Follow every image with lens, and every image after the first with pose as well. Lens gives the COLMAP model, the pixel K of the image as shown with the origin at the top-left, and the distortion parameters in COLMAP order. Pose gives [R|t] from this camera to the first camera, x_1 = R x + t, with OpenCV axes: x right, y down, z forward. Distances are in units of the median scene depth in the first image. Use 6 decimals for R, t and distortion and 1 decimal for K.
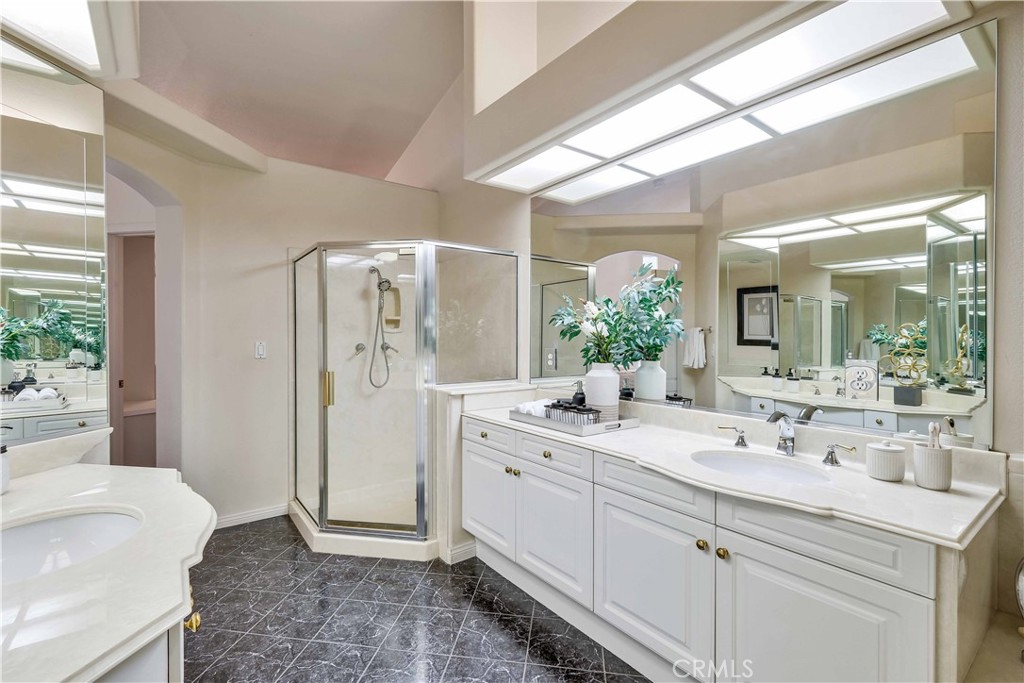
lens RADIAL K [[463.9, 0, 502.5], [0, 463.9, 340.1], [0, 0, 1]] dist [0.011694, -0.000204]
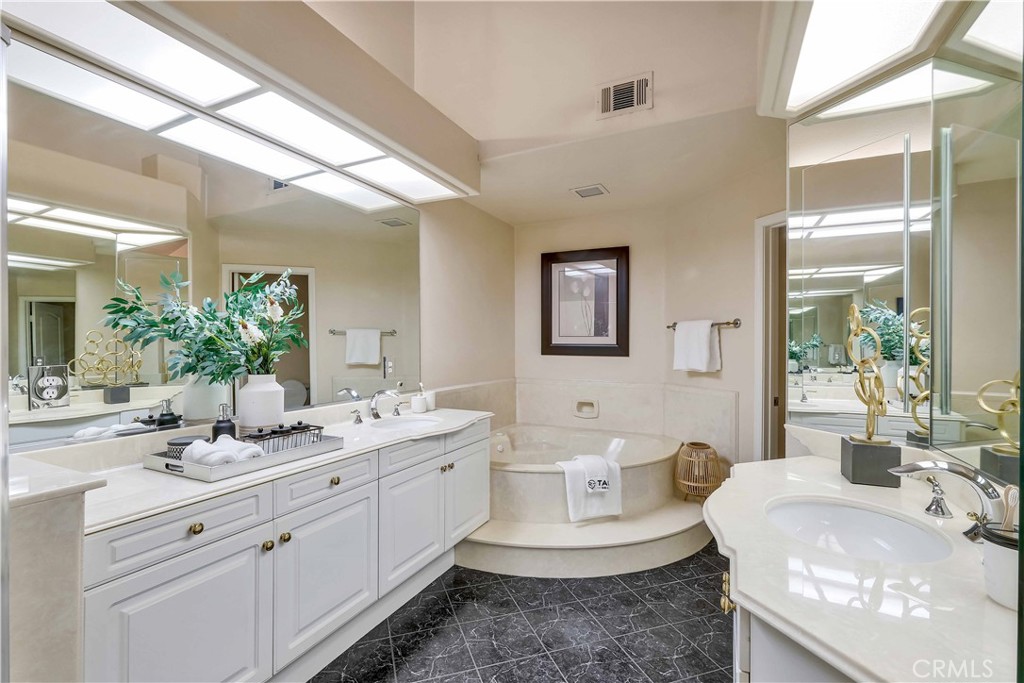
lens RADIAL K [[463.9, 0, 501.5], [0, 463.9, 344.0], [0, 0, 1]] dist [0.011694, -0.000204]
pose [[-0.459643, -0.000361, 0.888104, -0.838226], [0.007328, 0.999964, 0.004199, -0.008191], [-0.888073, 0.008438, -0.459624, 1.163104]]
